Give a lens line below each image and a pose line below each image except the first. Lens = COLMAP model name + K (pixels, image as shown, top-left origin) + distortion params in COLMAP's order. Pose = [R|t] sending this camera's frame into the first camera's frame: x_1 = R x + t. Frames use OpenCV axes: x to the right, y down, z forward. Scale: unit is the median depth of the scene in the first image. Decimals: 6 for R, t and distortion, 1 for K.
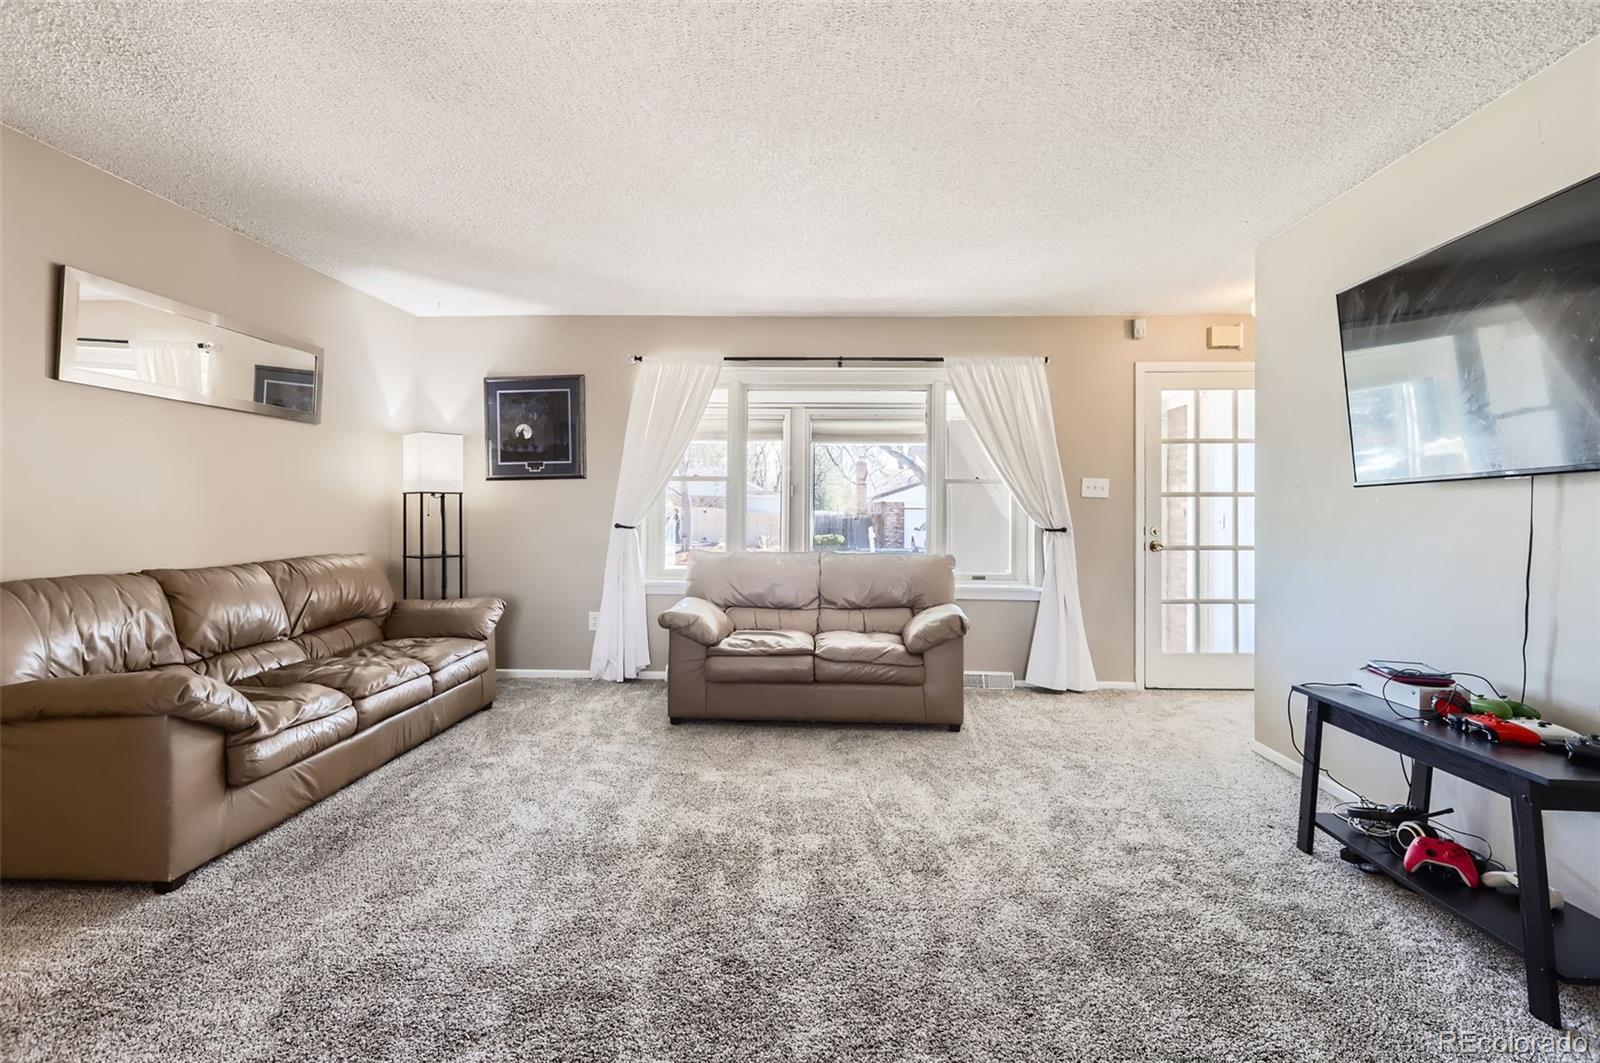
lens RADIAL K [[748.7, 0, 800.5], [0, 748.7, 514.5], [0, 0, 1]] dist [-0.008980, 0.005944]
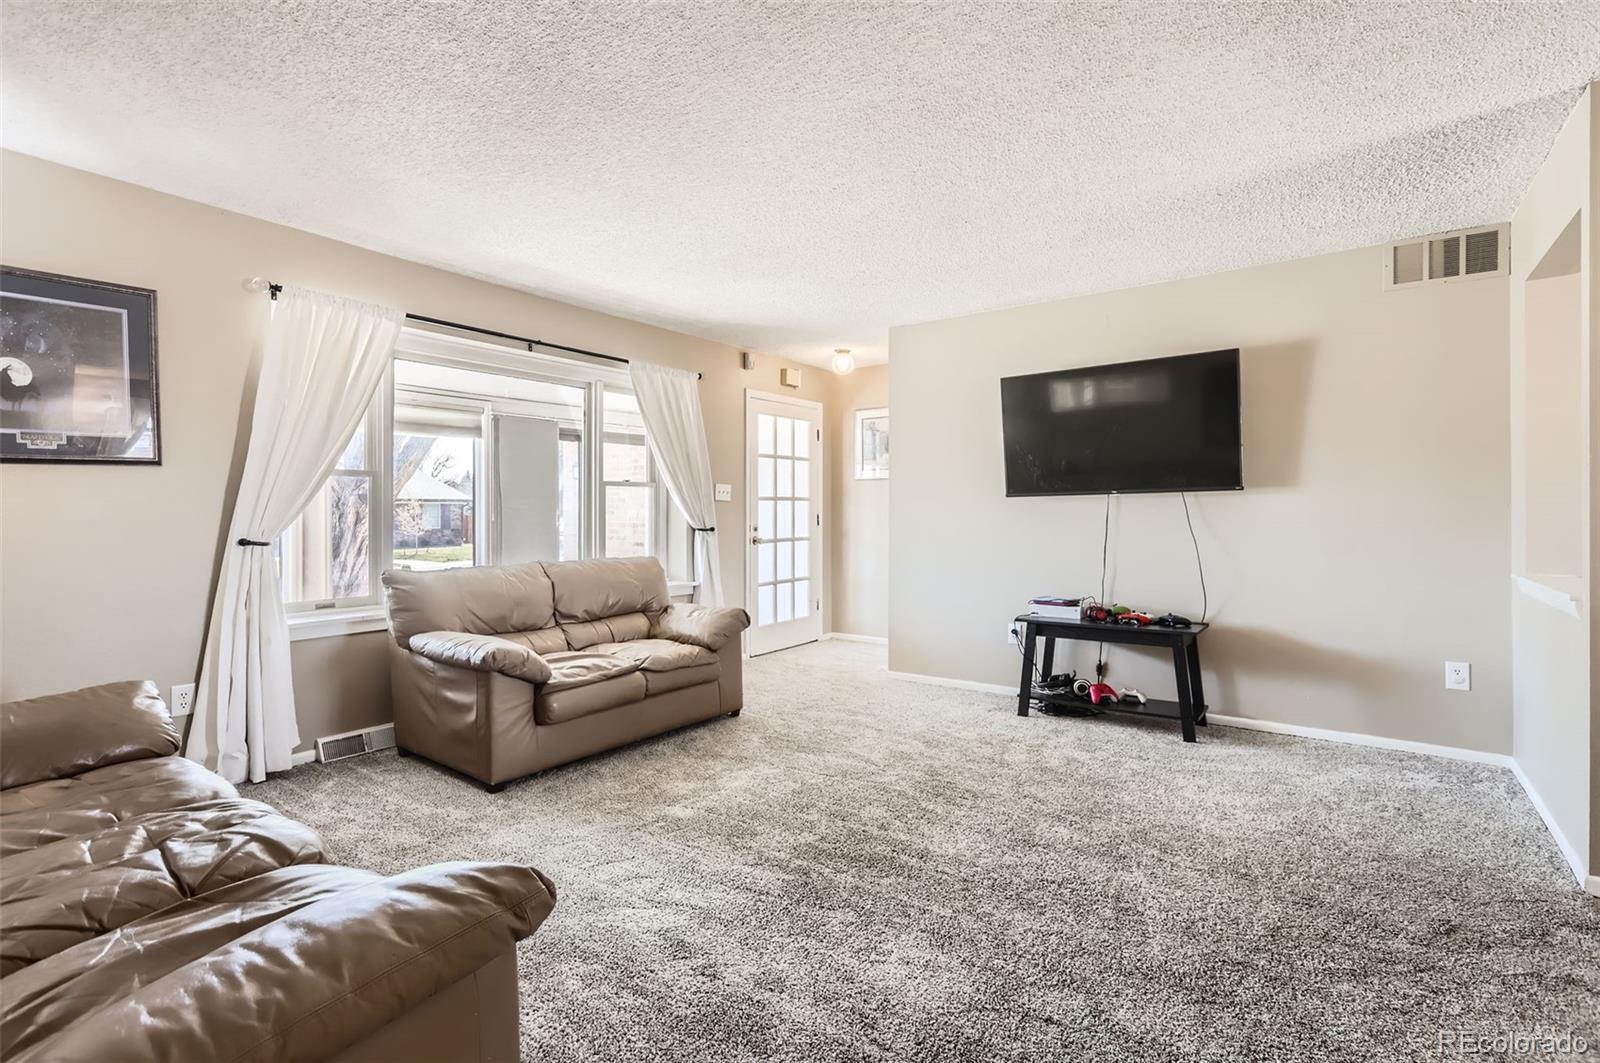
lens RADIAL K [[748.7, 0, 797.5], [0, 748.7, 527.3], [0, 0, 1]] dist [-0.008980, 0.005944]
pose [[0.566248, -0.025266, 0.823847, -0.631717], [0.012688, 0.999679, 0.021938, -0.006898], [-0.824137, -0.001970, 0.566387, 0.310936]]
